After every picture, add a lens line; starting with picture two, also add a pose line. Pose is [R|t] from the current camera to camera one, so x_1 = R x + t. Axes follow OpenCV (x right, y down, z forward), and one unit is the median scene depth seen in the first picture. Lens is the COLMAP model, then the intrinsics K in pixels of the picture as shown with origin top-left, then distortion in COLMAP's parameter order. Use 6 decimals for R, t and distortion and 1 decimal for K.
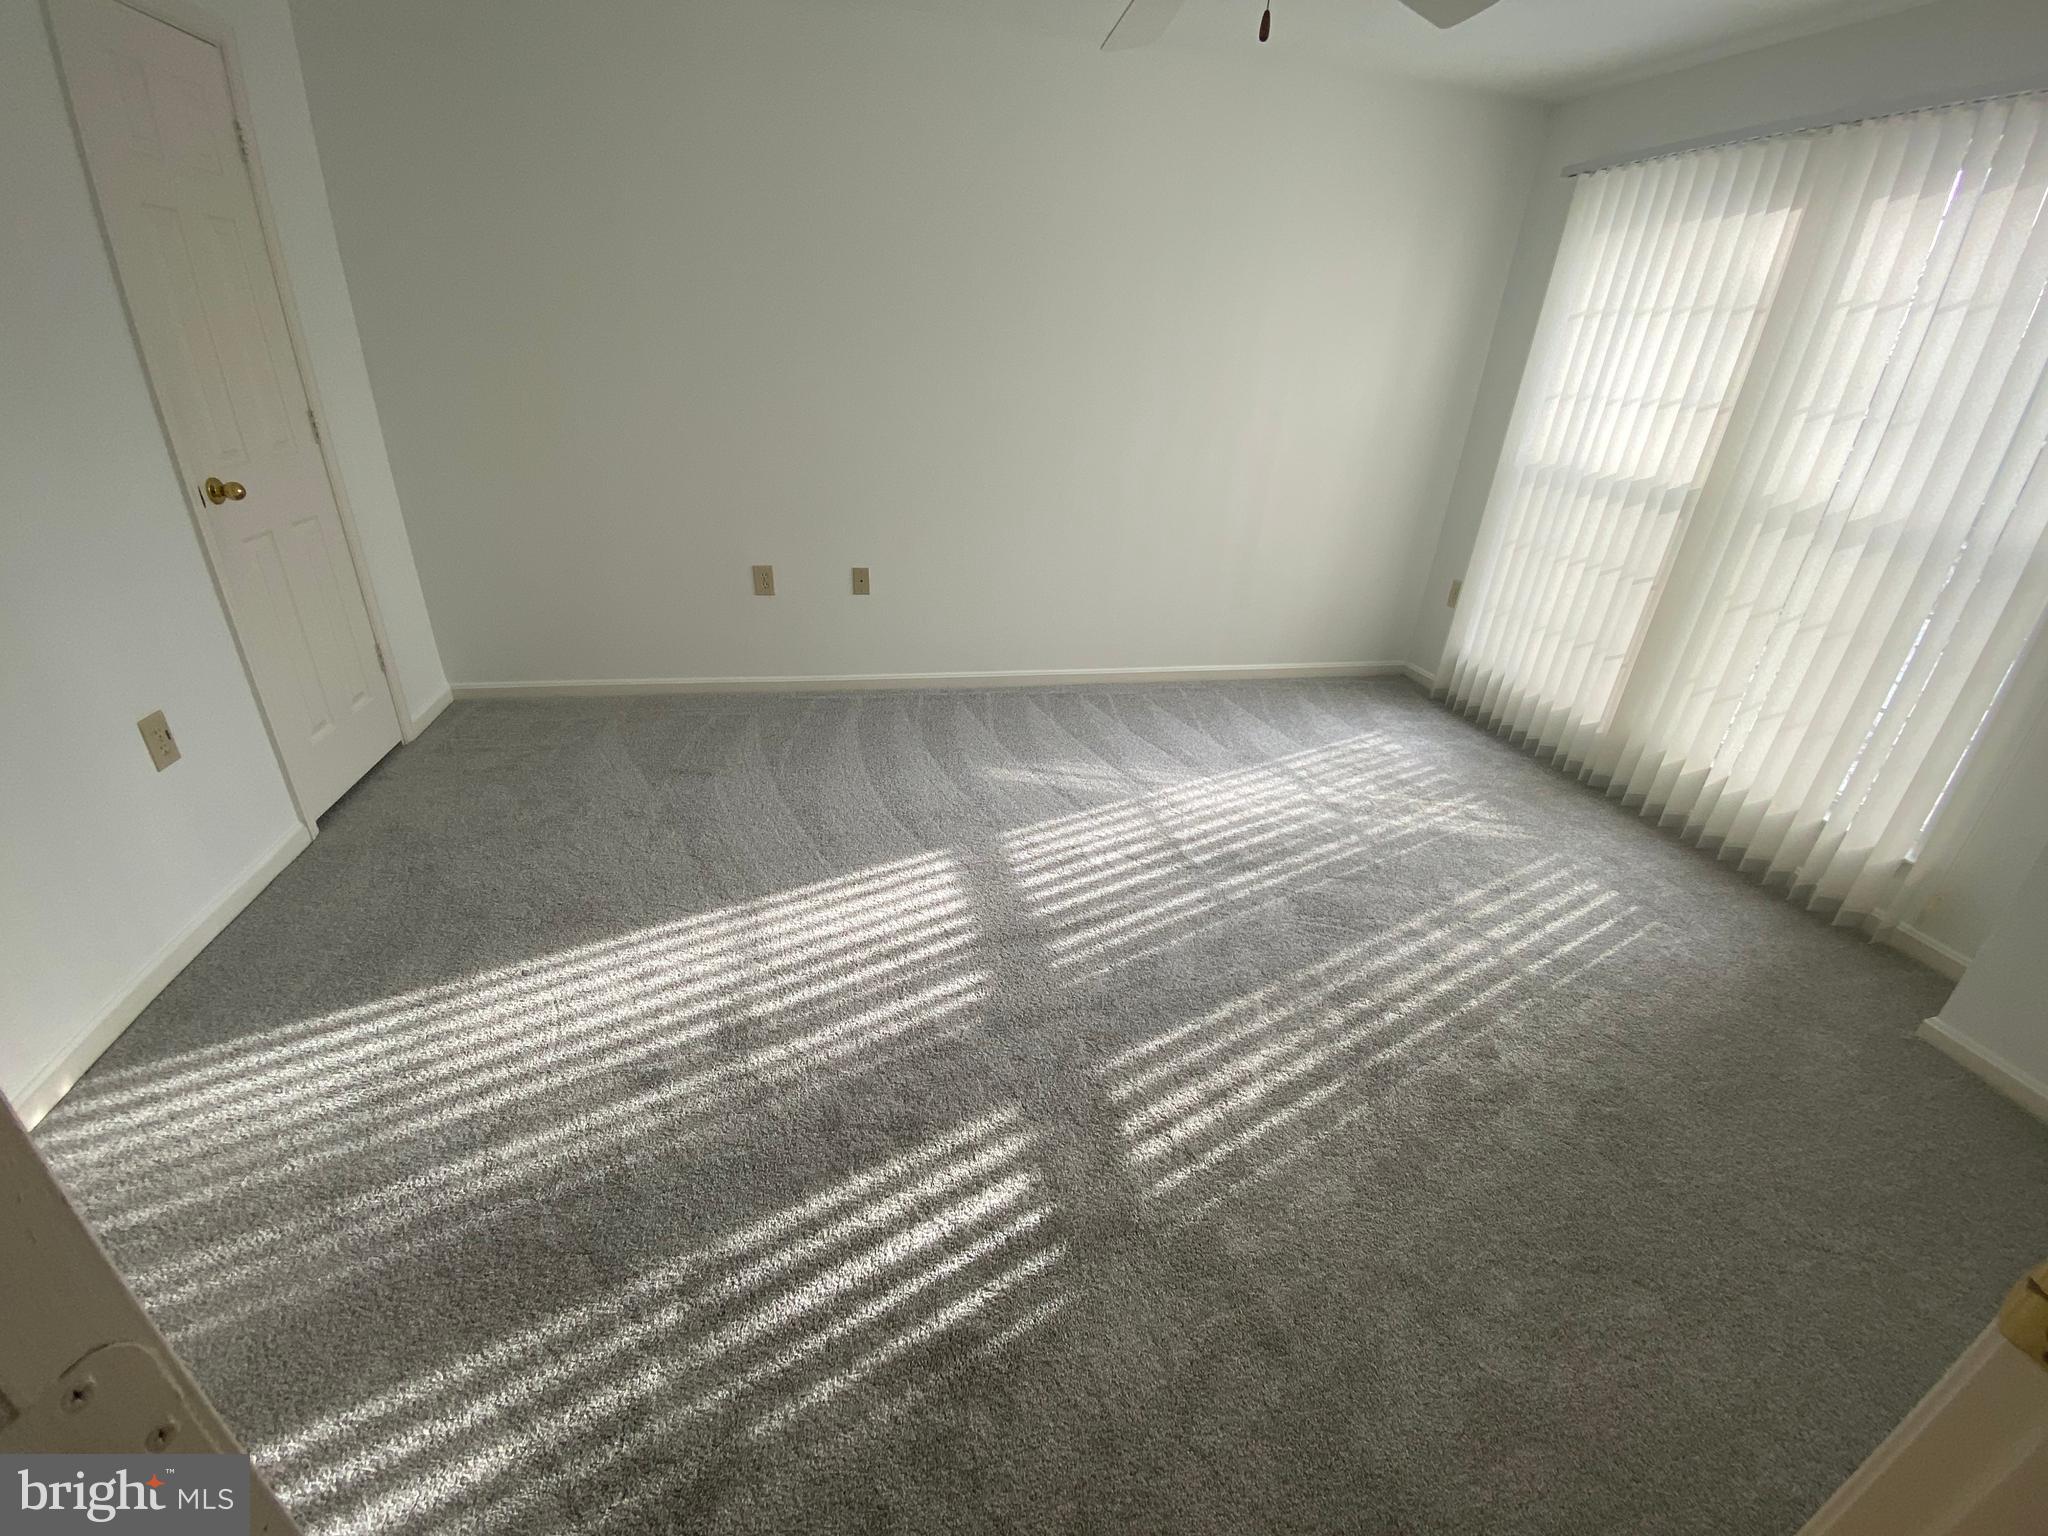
lens RADIAL K [[839.4, 0, 1014.9], [0, 839.4, 769.7], [0, 0, 1]] dist [0.038017, -0.032622]
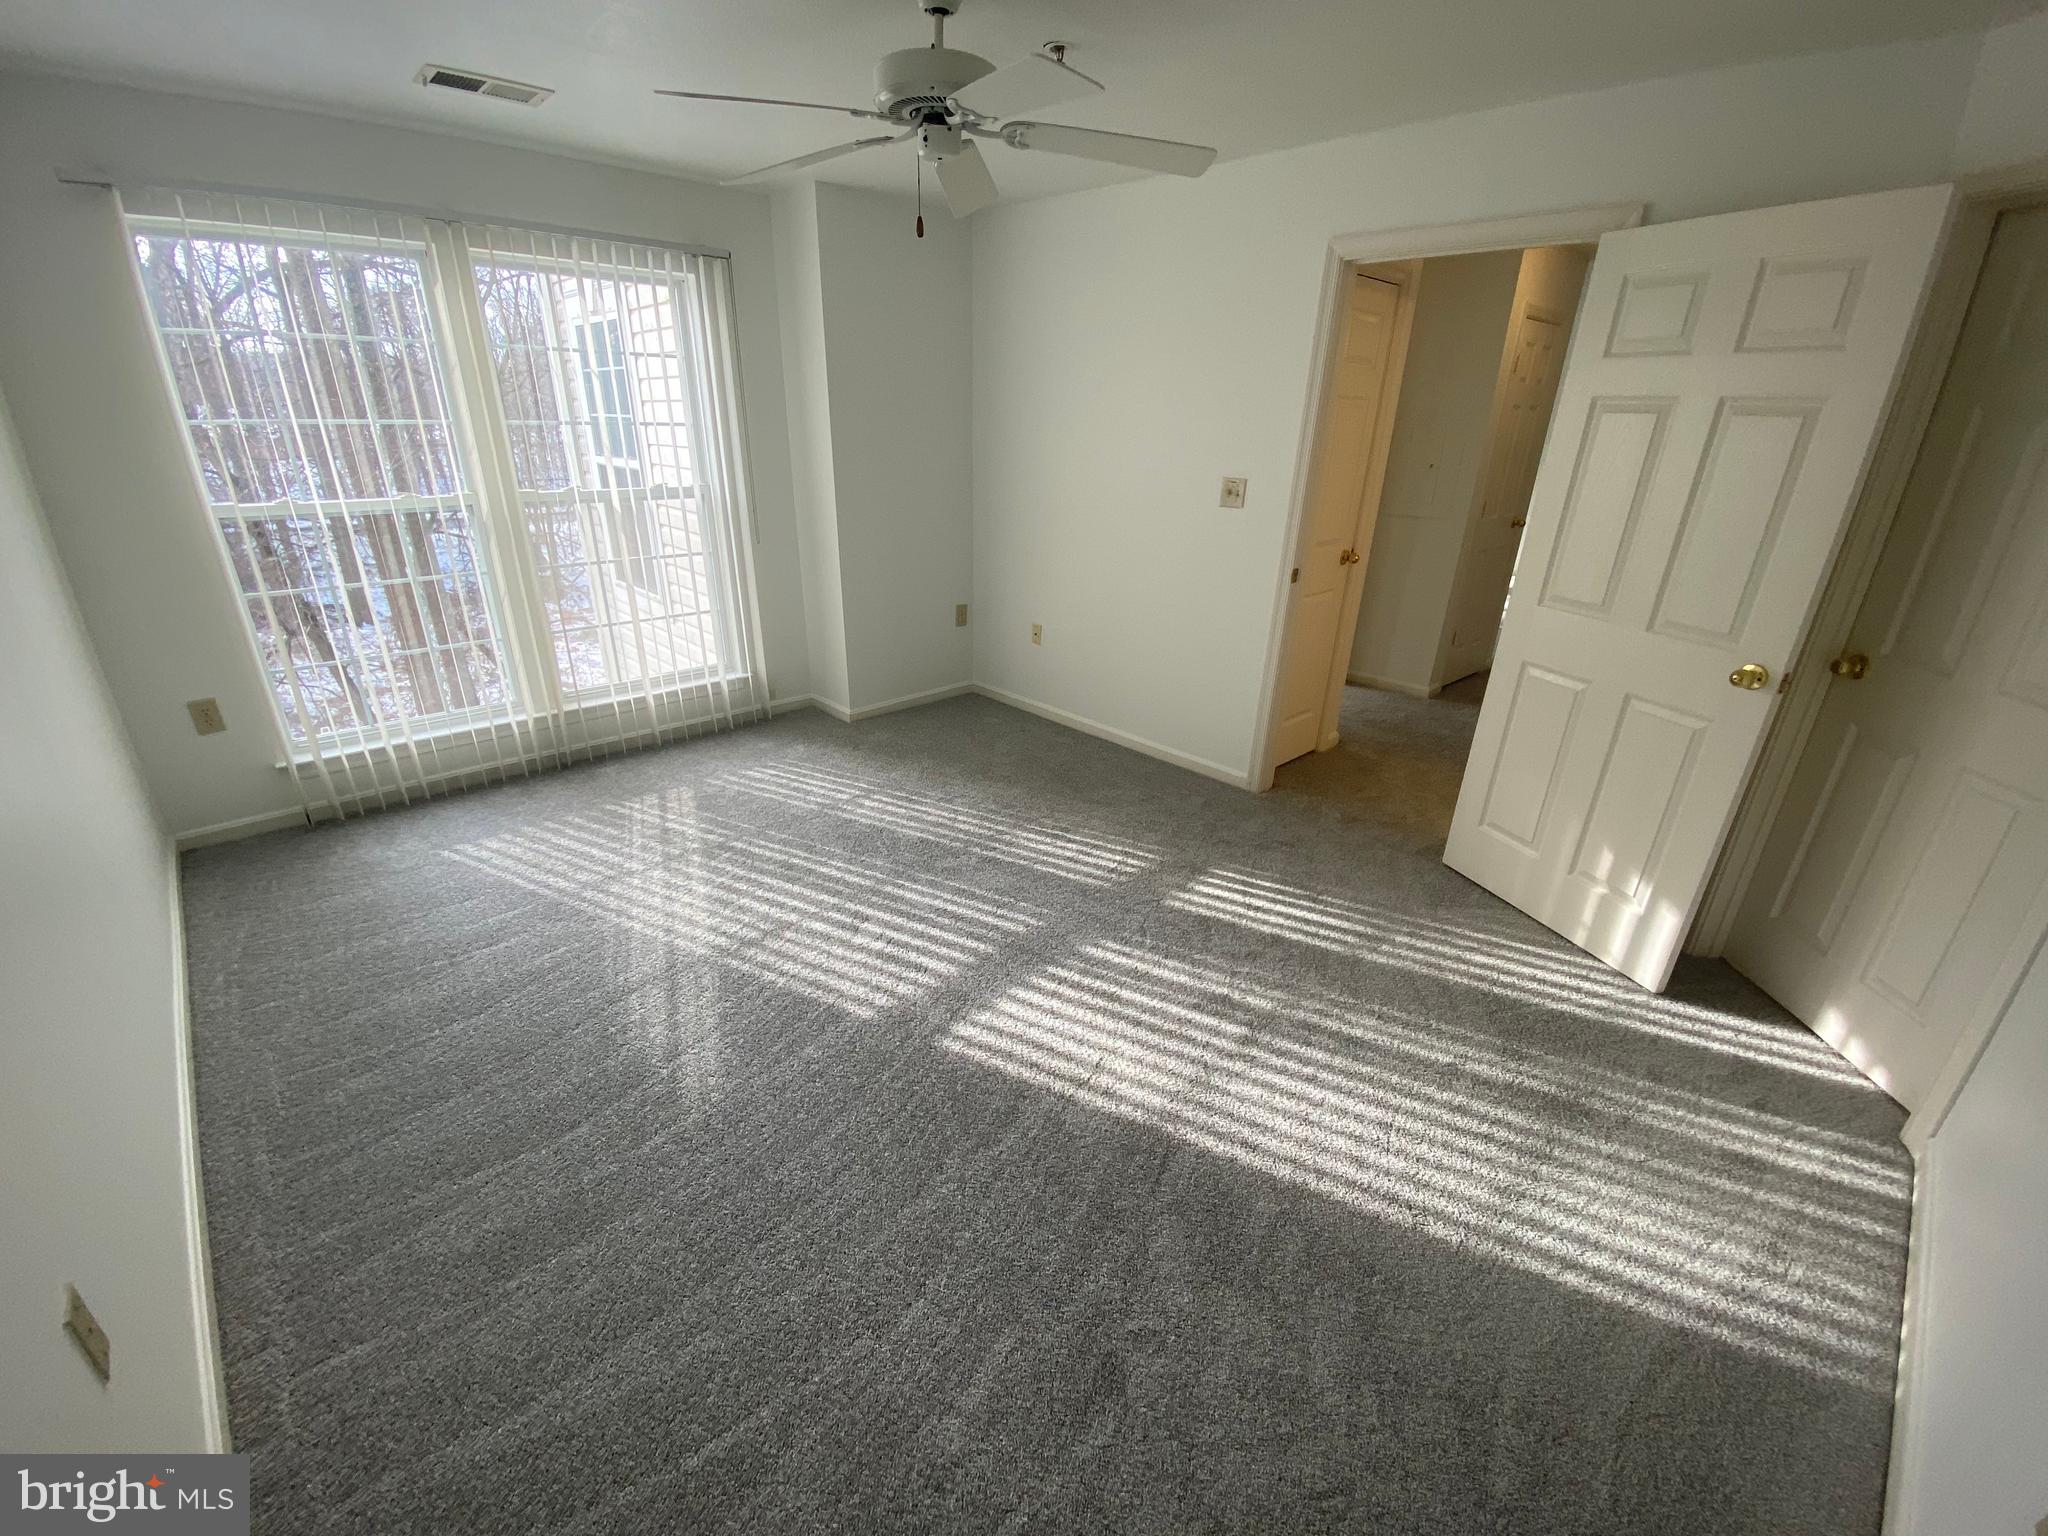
lens RADIAL K [[839.4, 0, 1014.9], [0, 839.4, 769.7], [0, 0, 1]] dist [0.038017, -0.032622]
pose [[-0.528073, -0.385316, 0.756750, -0.882168], [0.327753, 0.729608, 0.600208, -0.783929], [-0.783401, 0.564981, -0.258998, 1.334467]]
